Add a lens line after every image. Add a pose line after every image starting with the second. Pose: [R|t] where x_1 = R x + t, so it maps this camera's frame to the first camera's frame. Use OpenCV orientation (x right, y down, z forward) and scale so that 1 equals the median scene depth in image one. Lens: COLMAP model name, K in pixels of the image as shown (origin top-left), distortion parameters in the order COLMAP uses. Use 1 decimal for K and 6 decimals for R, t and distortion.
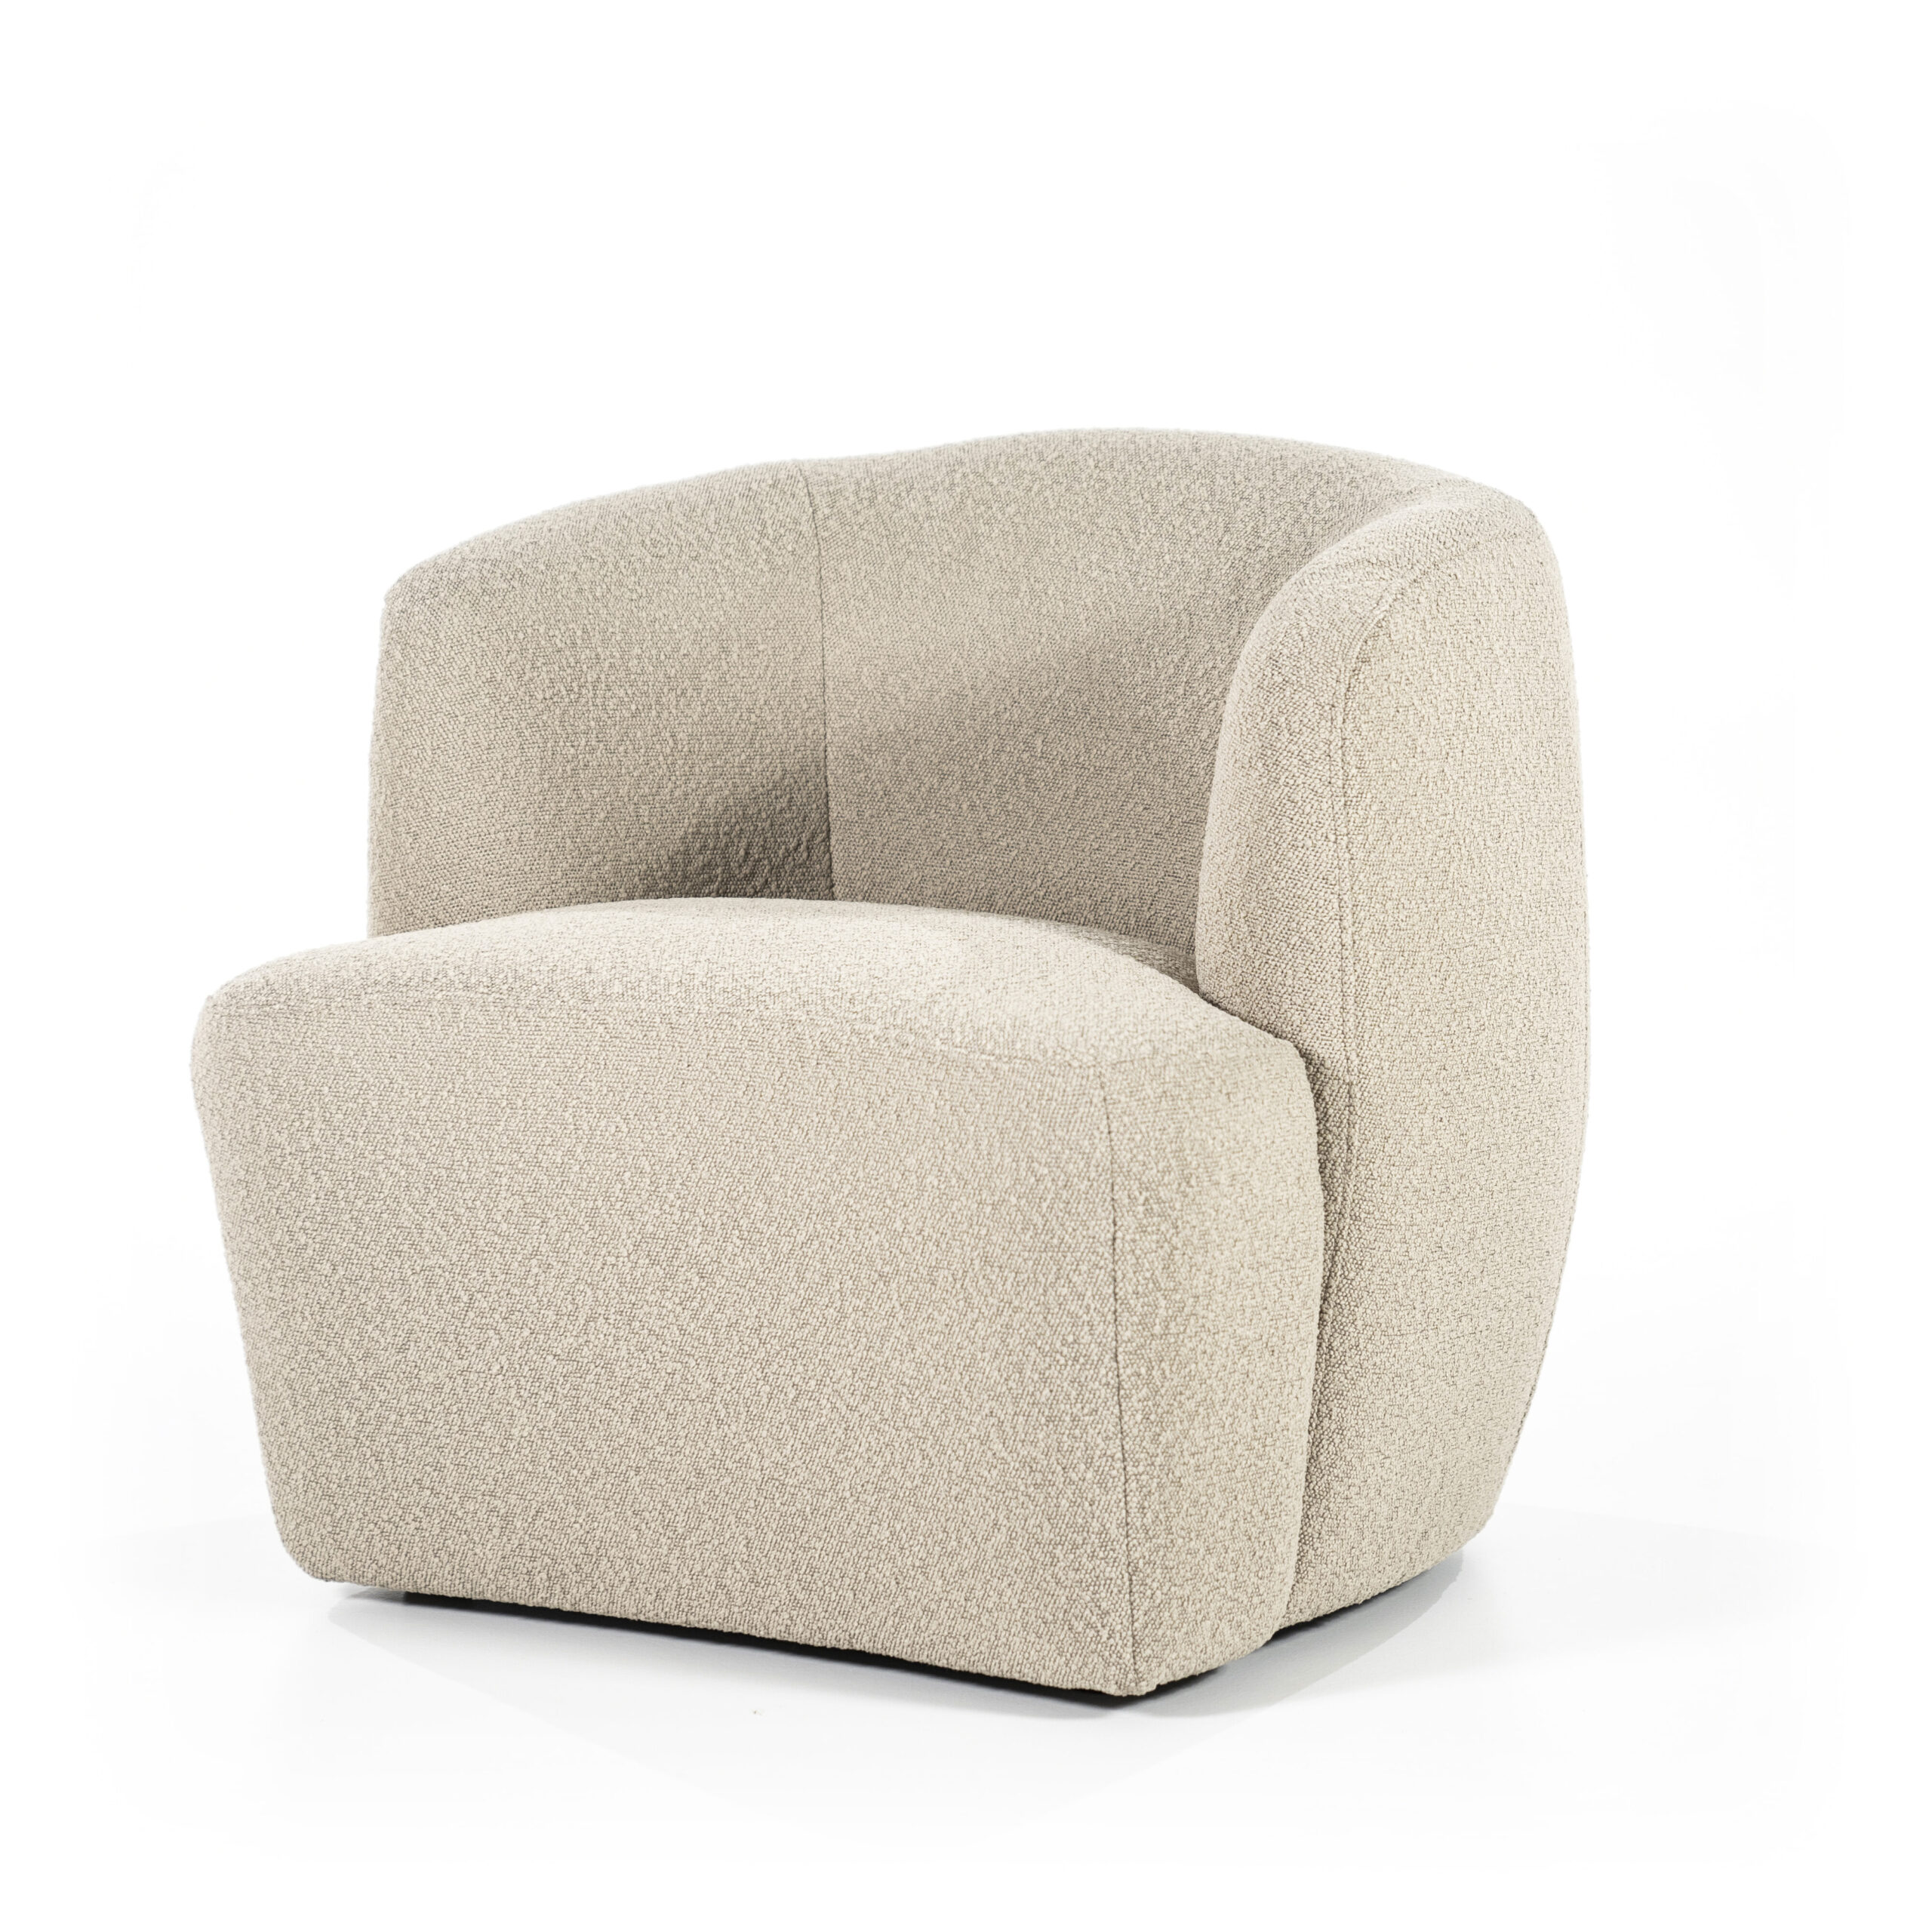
lens RADIAL K [[5498.3, 0, 966.0], [0, 5498.3, 966.0], [0, 0, 1]] dist [0.353233, 2.551089]
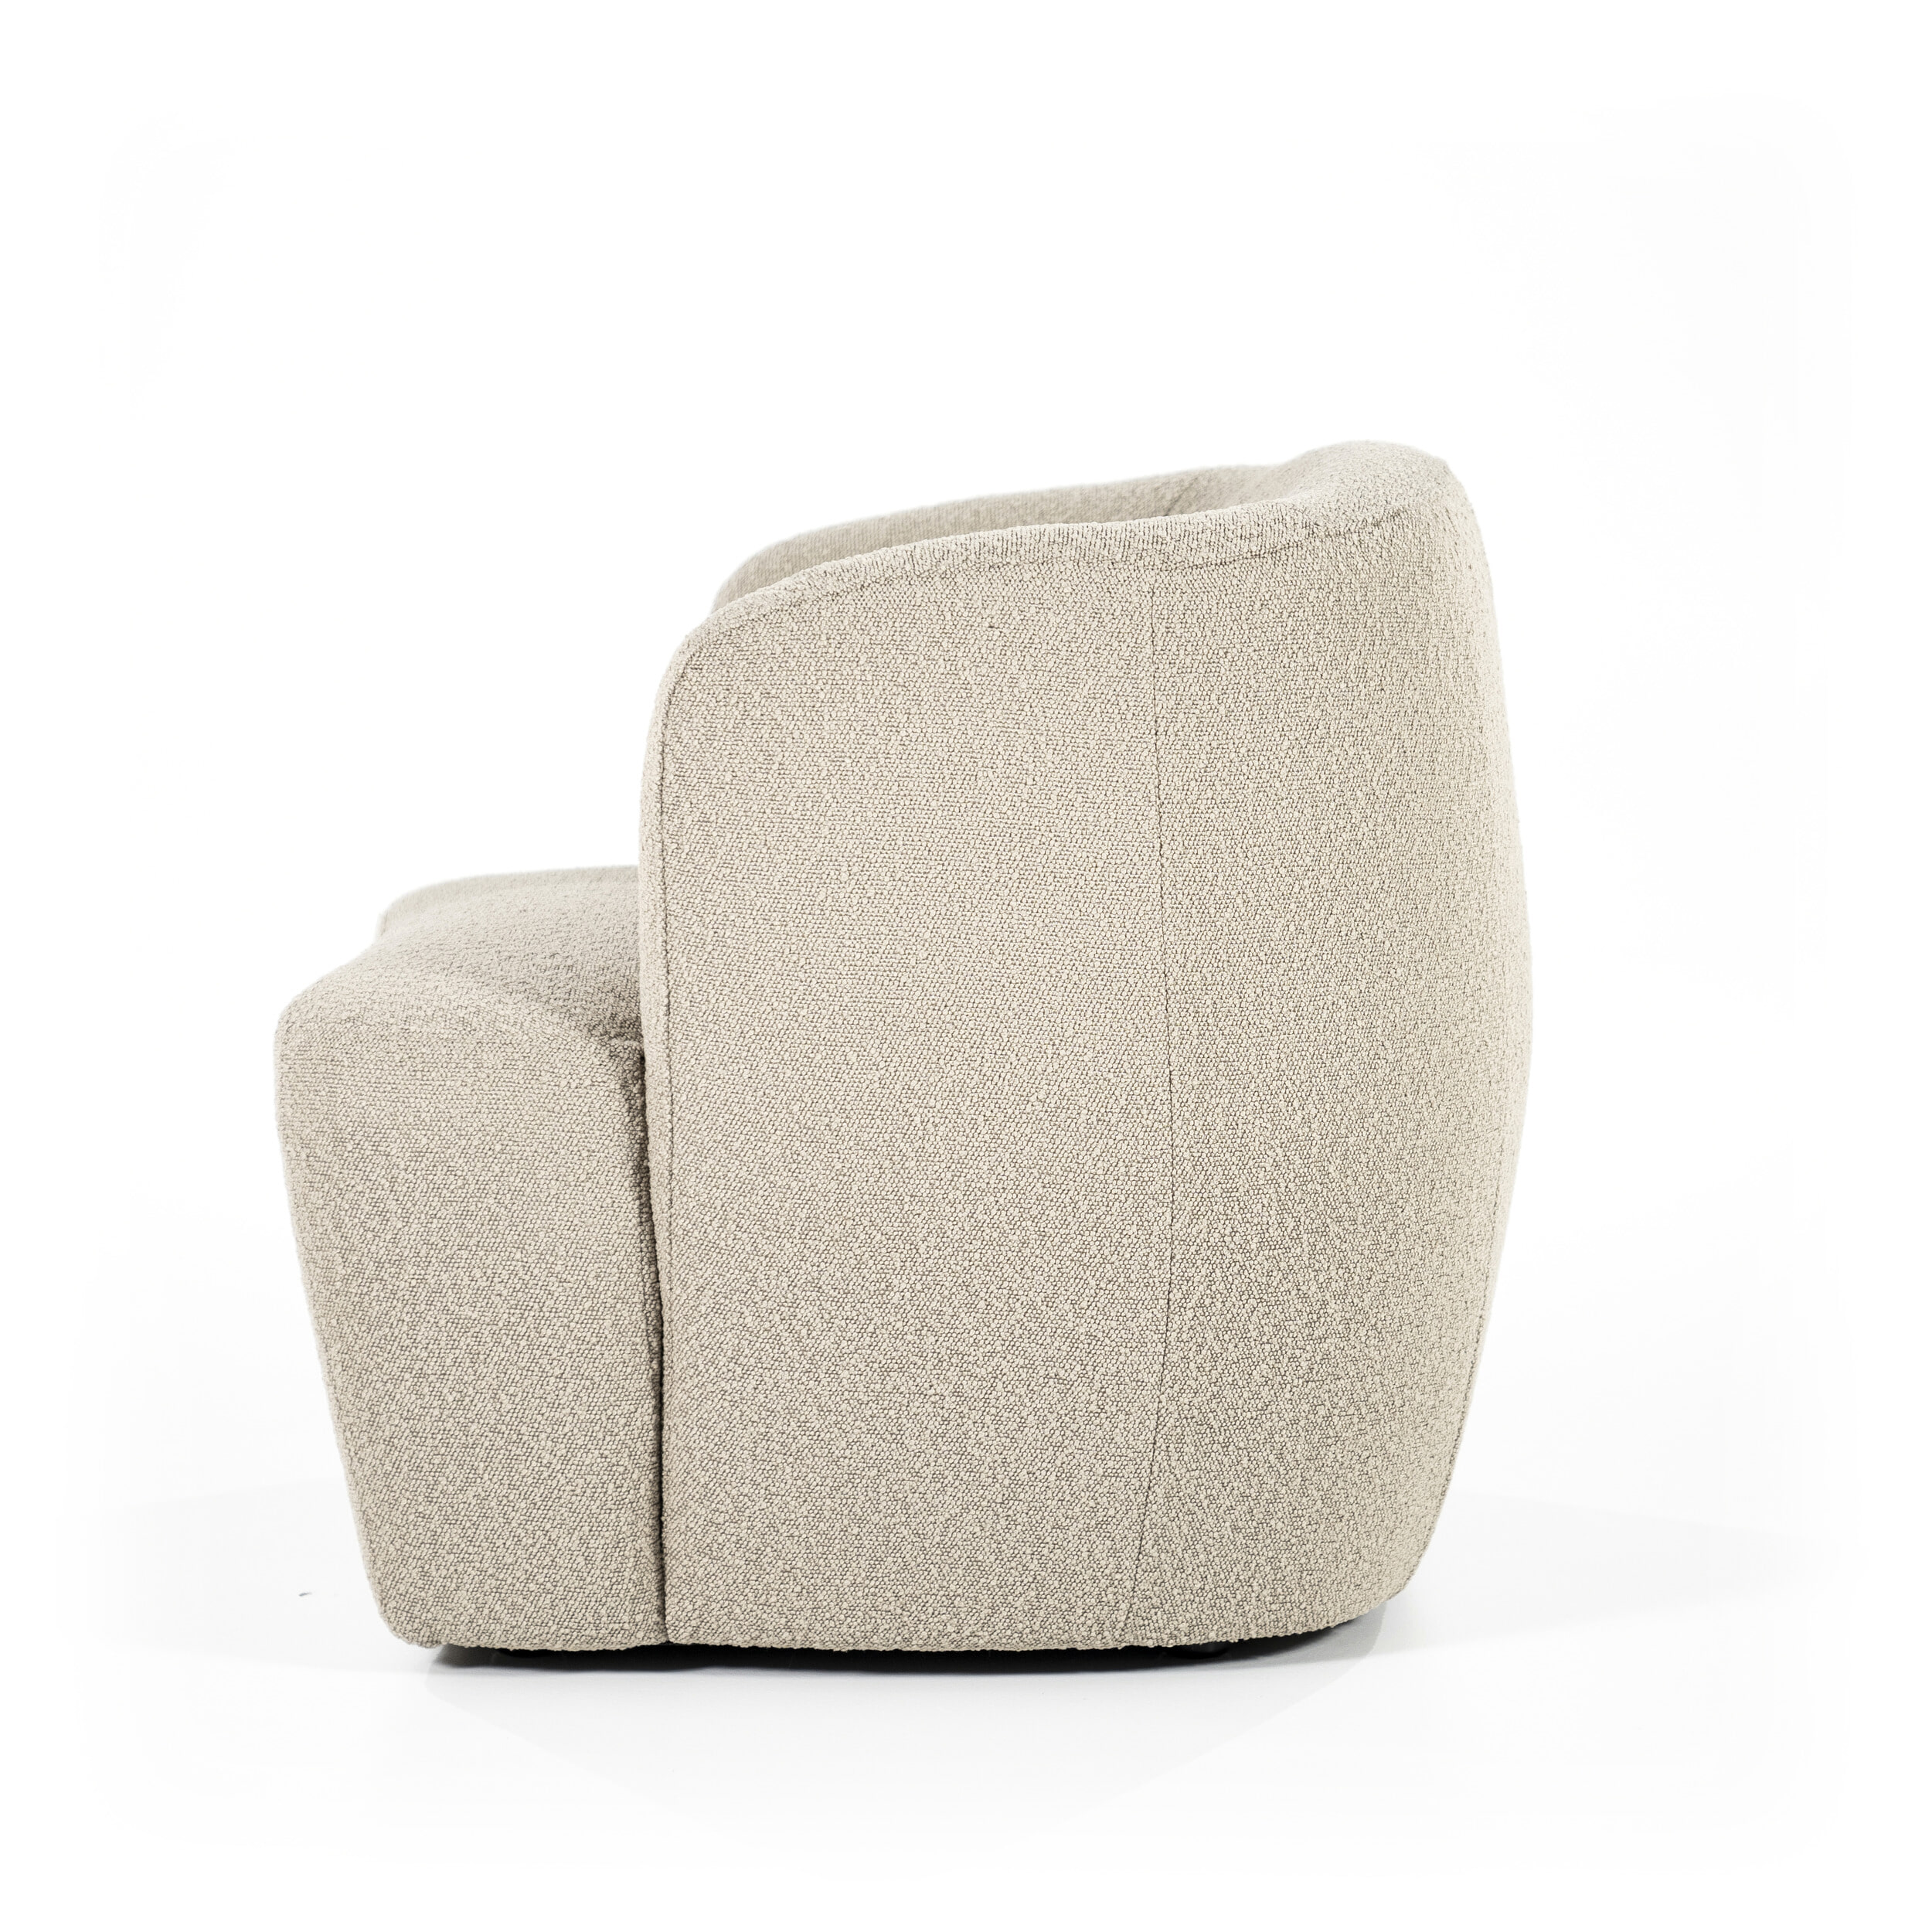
lens RADIAL K [[5498.3, 0, 966.0], [0, 5498.3, 966.0], [0, 0, 1]] dist [0.353233, 2.551089]
pose [[0.495967, 0.110893, -0.861231, 0.936219], [-0.114514, 0.991502, 0.061721, -0.068013], [0.860757, 0.068012, 0.504452, 0.544881]]
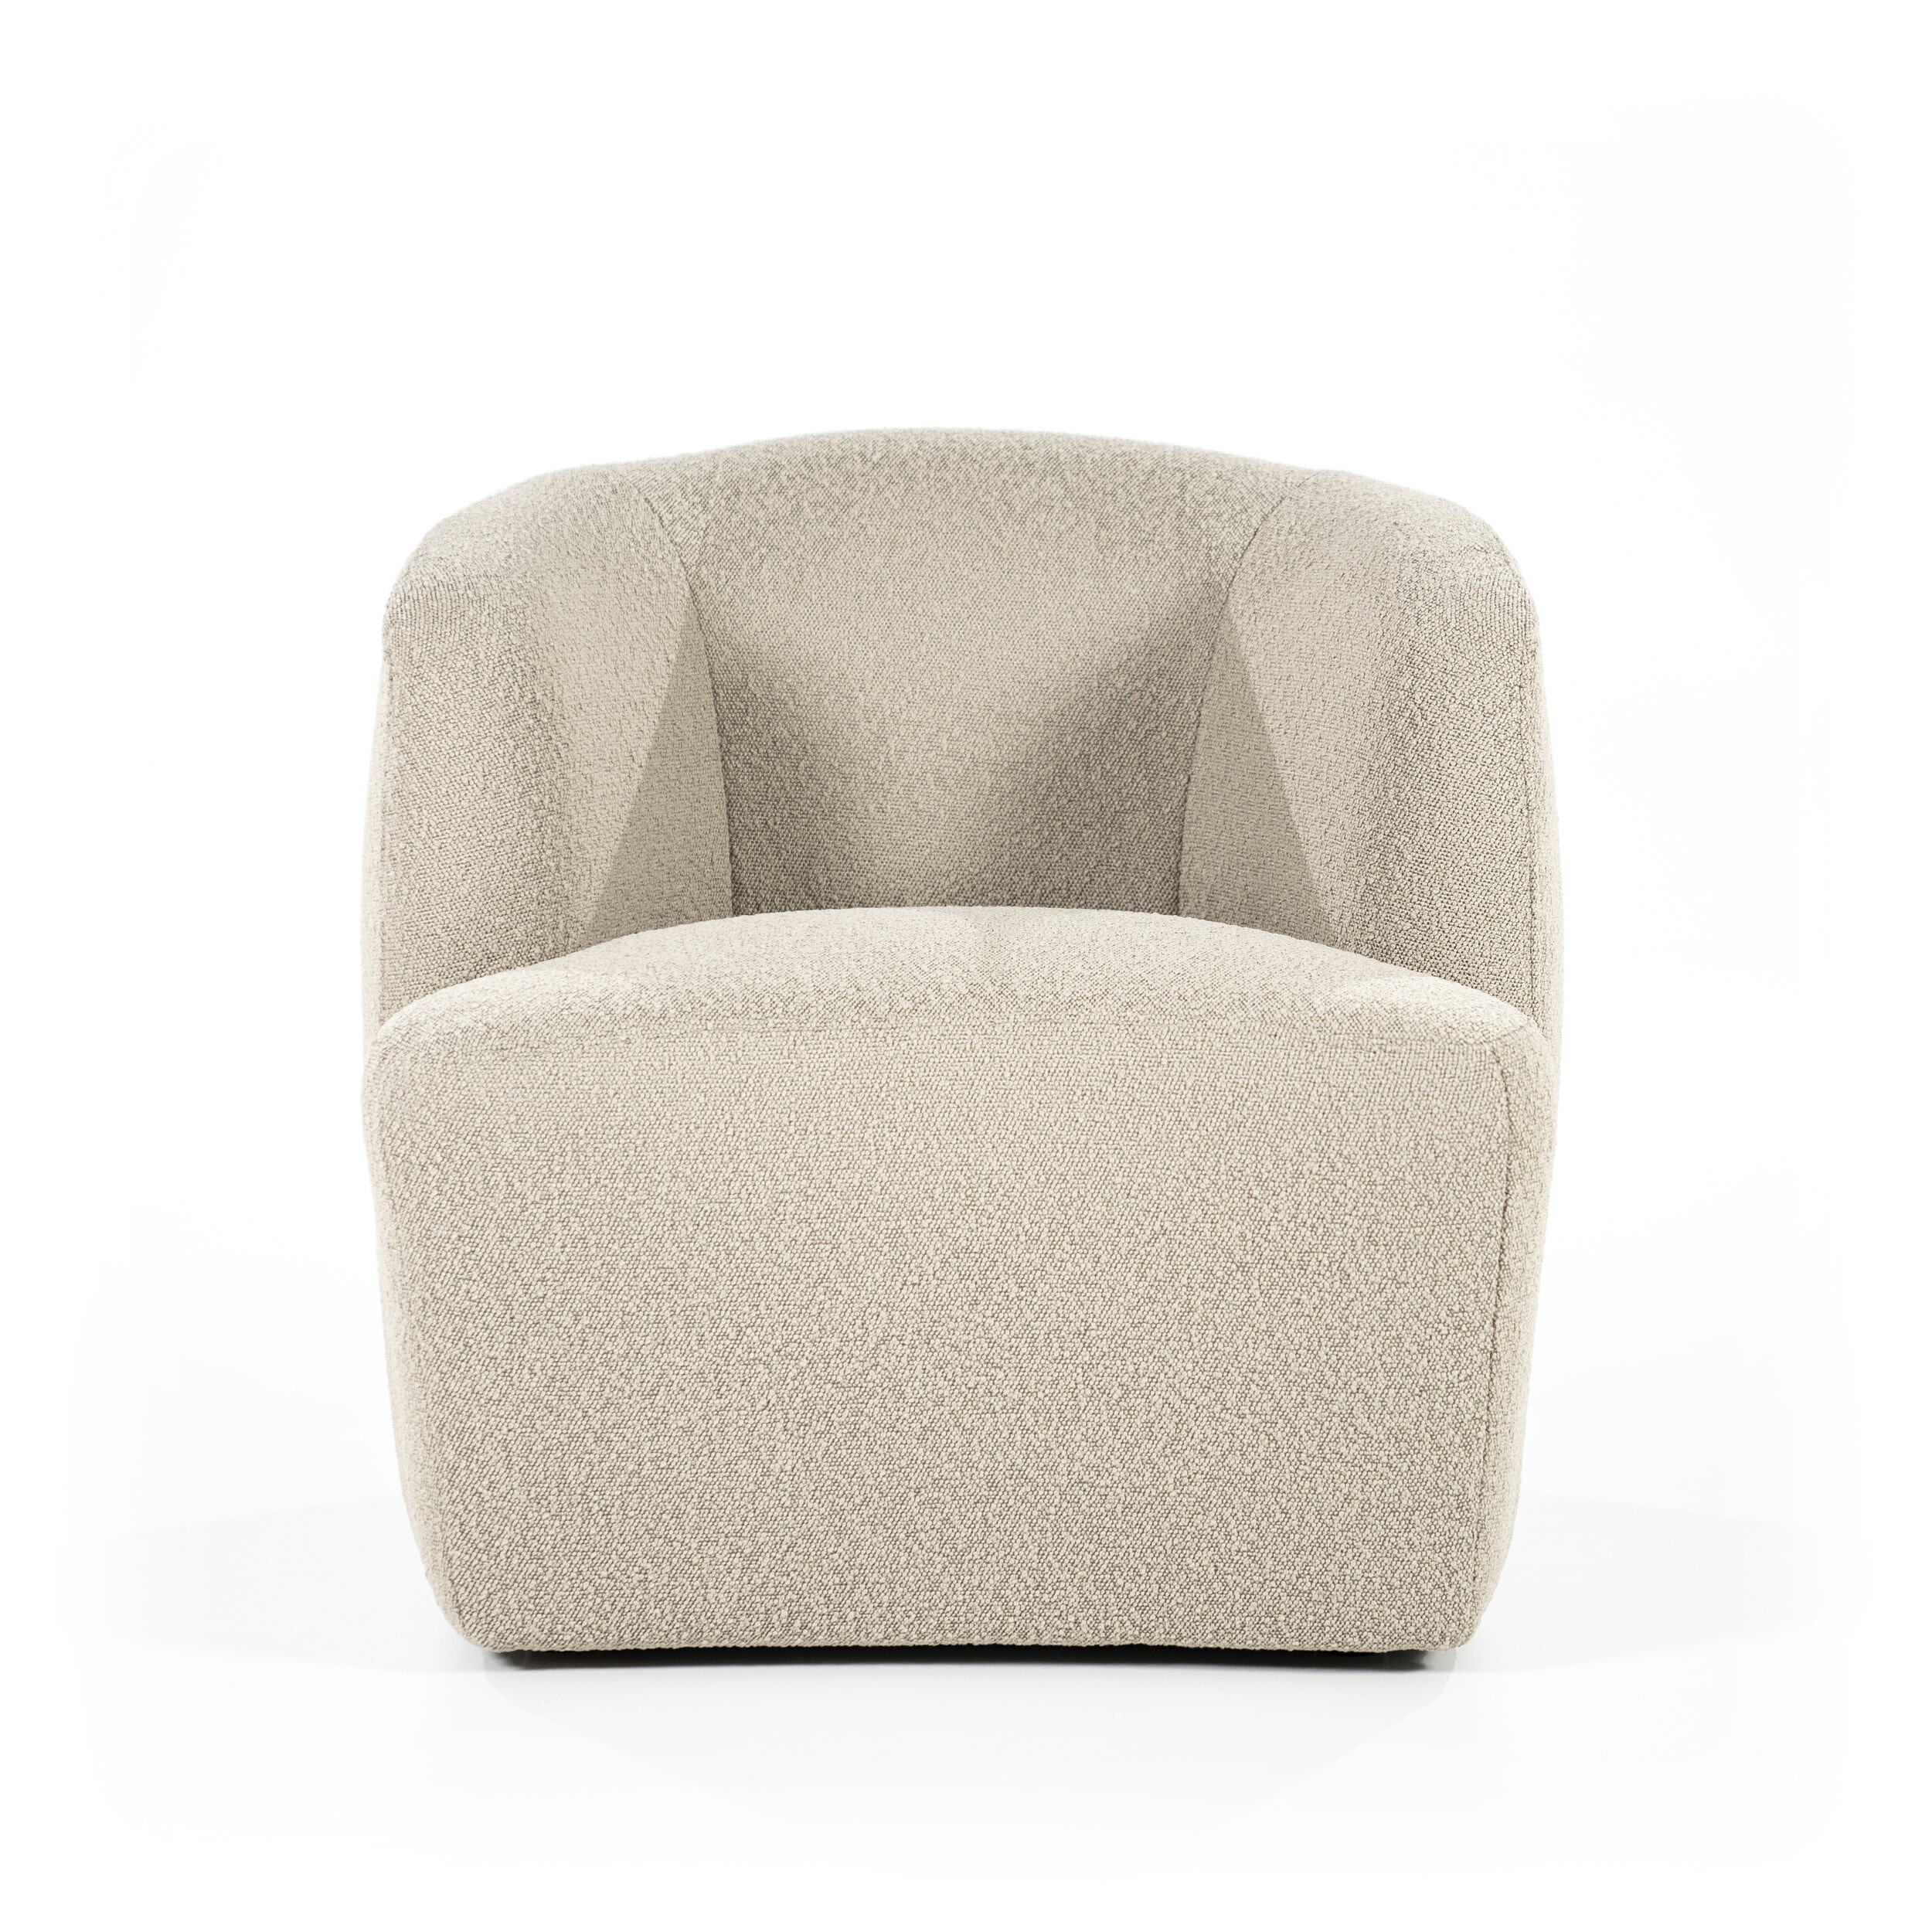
lens RADIAL K [[5498.3, 0, 966.0], [0, 5498.3, 966.0], [0, 0, 1]] dist [0.353233, 2.551089]
pose [[0.866108, -0.064970, 0.495617, -0.540781], [0.064110, 0.997766, 0.018762, -0.020389], [-0.495729, 0.015524, 0.868338, 0.140166]]
